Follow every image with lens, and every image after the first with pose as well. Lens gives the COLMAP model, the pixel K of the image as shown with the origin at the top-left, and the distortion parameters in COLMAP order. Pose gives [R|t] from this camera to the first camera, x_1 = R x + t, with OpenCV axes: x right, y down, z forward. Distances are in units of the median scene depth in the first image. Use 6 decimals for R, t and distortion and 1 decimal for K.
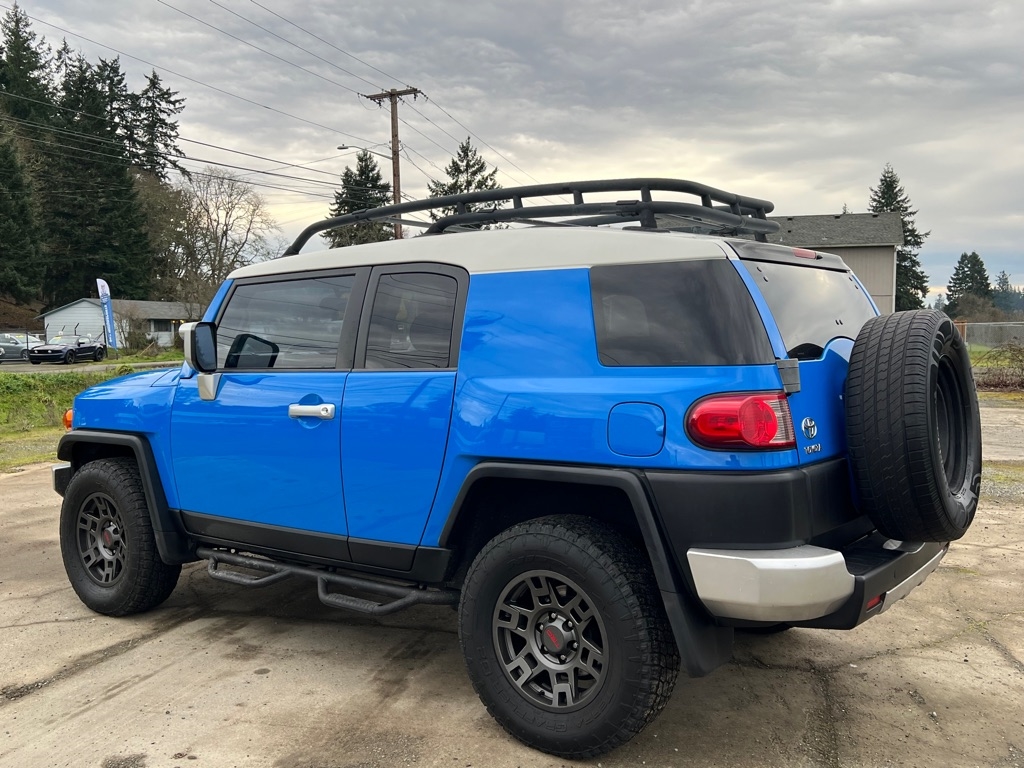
lens RADIAL K [[962.9, 0, 516.5], [0, 962.9, 382.1], [0, 0, 1]] dist [0.045280, -0.049941]
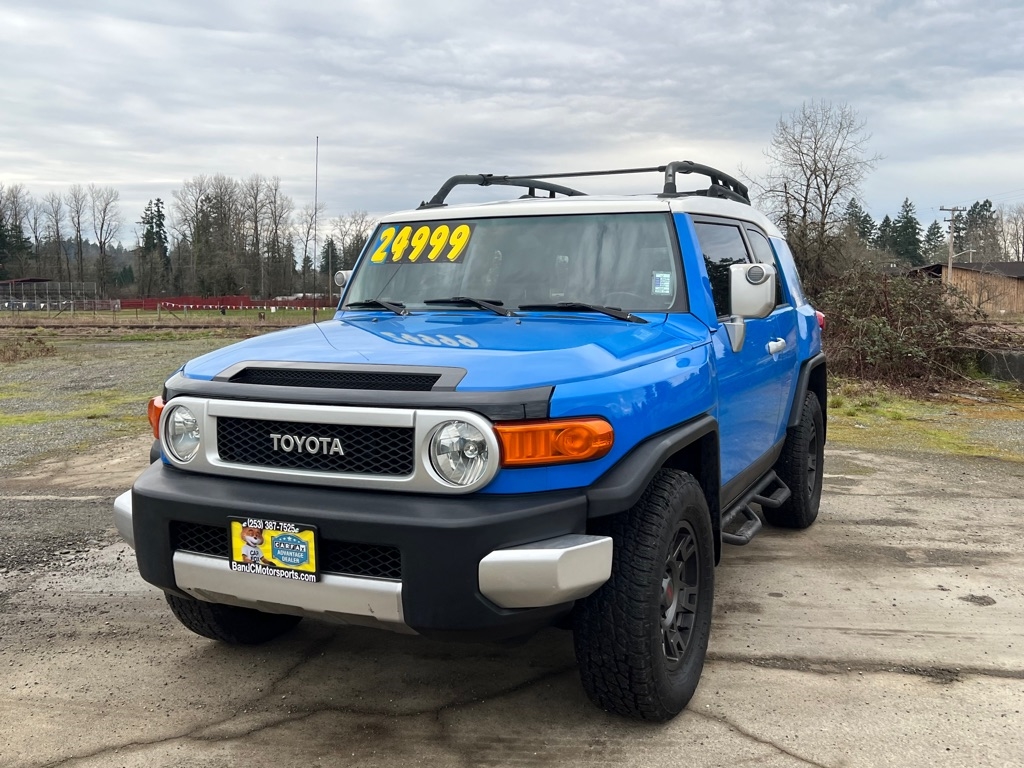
lens RADIAL K [[958.9, 0, 520.9], [0, 958.9, 389.1], [0, 0, 1]] dist [0.050003, -0.087538]
pose [[-0.195188, -0.096817, 0.975976, -1.158361], [0.059350, 0.992126, 0.110288, -0.057202], [-0.978968, 0.079451, -0.187905, 1.380216]]
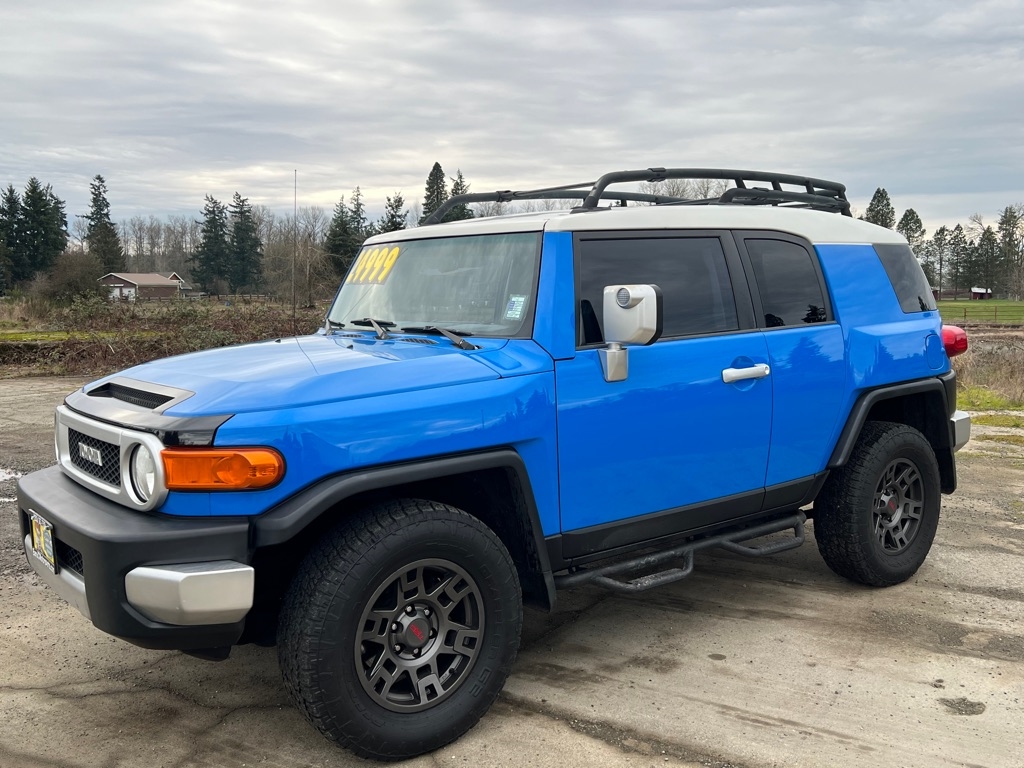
lens RADIAL K [[962.9, 0, 516.5], [0, 962.9, 382.1], [0, 0, 1]] dist [0.045280, -0.049941]
pose [[0.264359, -0.095778, 0.959657, -1.127286], [0.062930, 0.994649, 0.081935, -0.052840], [-0.962369, 0.038731, 0.268972, 0.875950]]
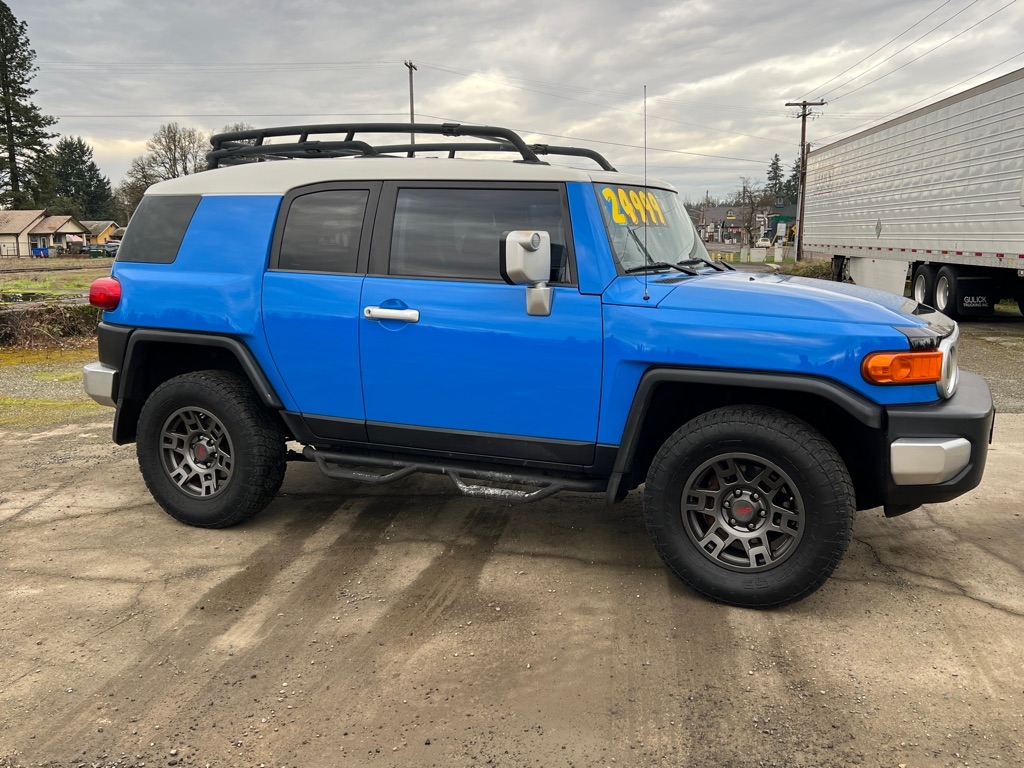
lens RADIAL K [[963.6, 0, 524.3], [0, 963.6, 383.0], [0, 0, 1]] dist [0.023545, 0.004445]
pose [[-0.975640, 0.036048, -0.216395, 0.147324], [-0.007615, 0.980247, 0.197630, -0.121602], [0.219245, 0.194464, -0.956094, 2.255218]]
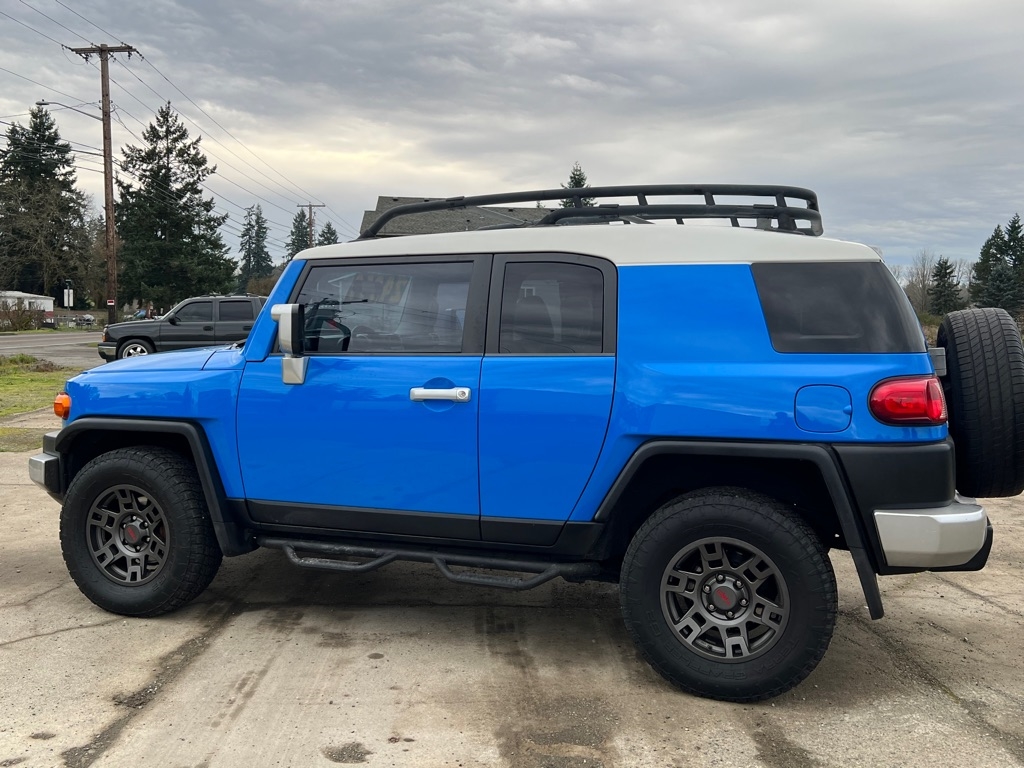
lens RADIAL K [[958.0, 0, 515.6], [0, 958.0, 383.7], [0, 0, 1]] dist [0.084212, -0.152430]
pose [[0.952101, -0.002842, 0.305770, -0.405984], [-0.003299, 0.999803, 0.019566, -0.001386], [-0.305765, -0.019638, 0.951904, 0.015835]]
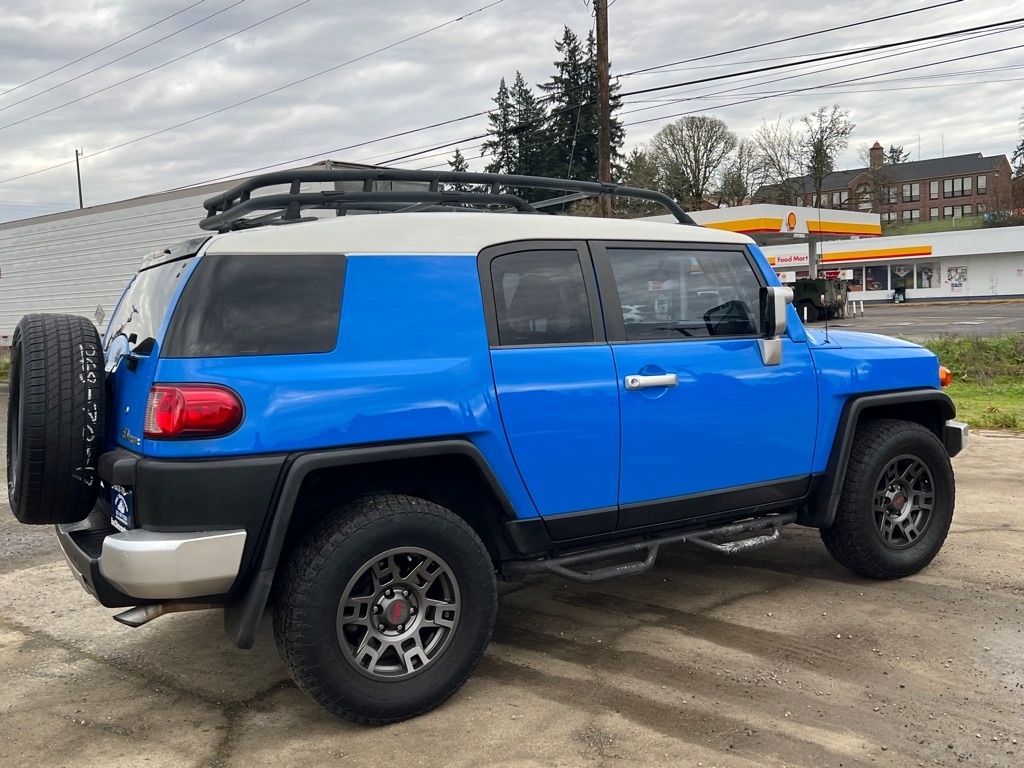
lens RADIAL K [[962.7, 0, 527.4], [0, 962.7, 380.1], [0, 0, 1]] dist [0.050373, -0.065645]
pose [[-0.378134, 0.090948, -0.921273, 0.958064], [-0.000393, 0.995147, 0.098403, -0.085355], [0.925751, 0.037571, -0.376263, 1.495825]]
